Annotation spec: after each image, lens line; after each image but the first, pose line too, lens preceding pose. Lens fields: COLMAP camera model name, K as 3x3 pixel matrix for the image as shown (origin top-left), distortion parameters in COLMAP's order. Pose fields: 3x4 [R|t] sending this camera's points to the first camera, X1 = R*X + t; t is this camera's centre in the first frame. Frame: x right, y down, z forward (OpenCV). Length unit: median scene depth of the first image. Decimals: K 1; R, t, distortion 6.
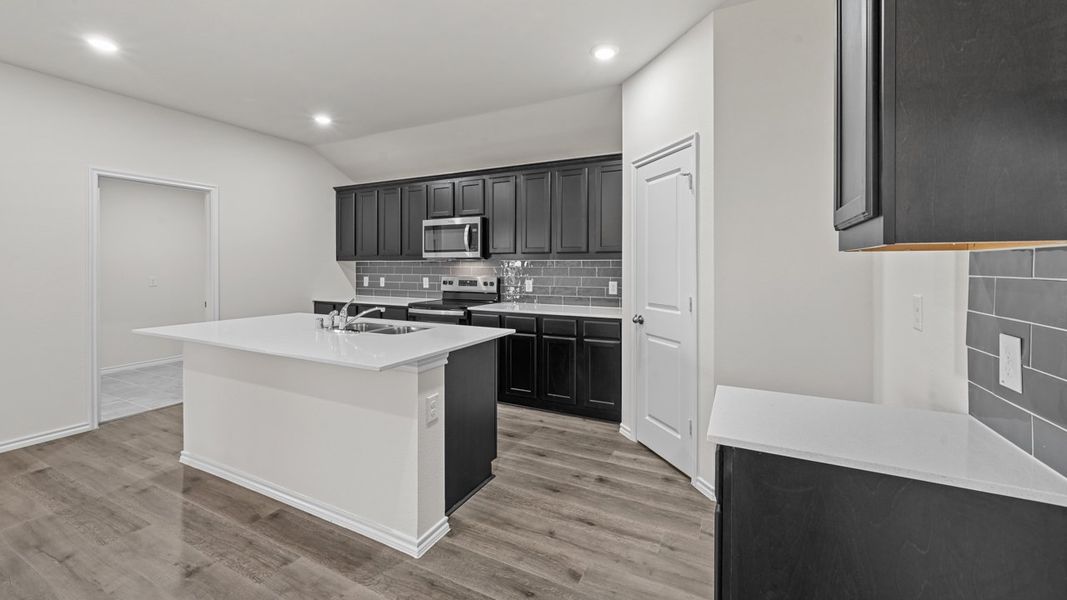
lens RADIAL K [[420.8, 0, 529.6], [0, 420.8, 268.3], [0, 0, 1]] dist [0.000397, 0.000091]
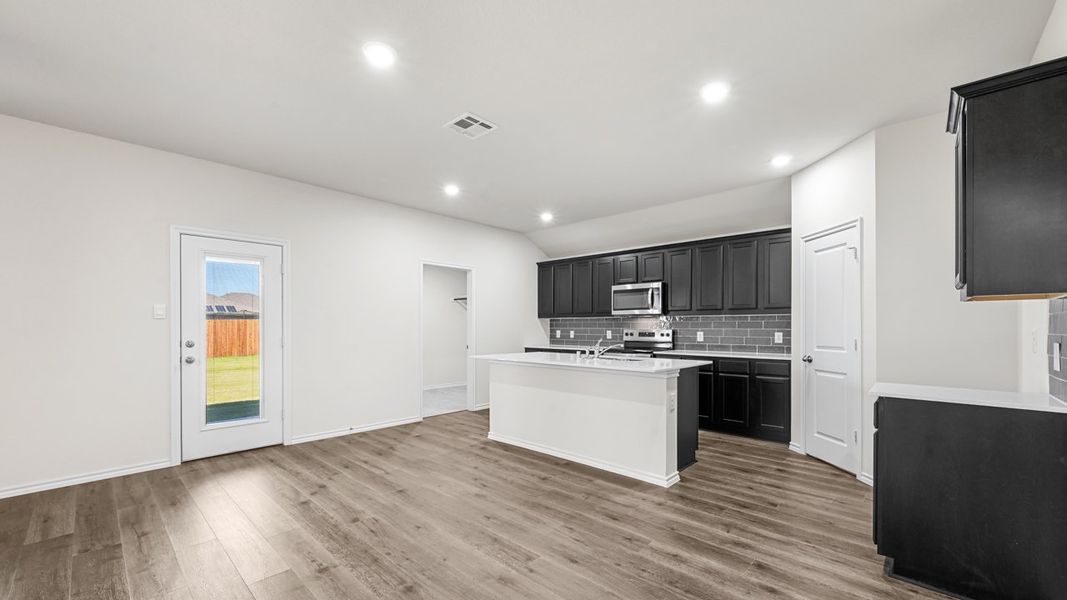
lens RADIAL K [[418.8, 0, 529.9], [0, 418.8, 328.1], [0, 0, 1]] dist [0.000388, 0.000094]
pose [[0.959030, 0.000765, -0.283305, -0.143935], [-0.001852, 0.999992, -0.003569, 0.024150], [0.283300, 0.003947, 0.959023, -0.352237]]
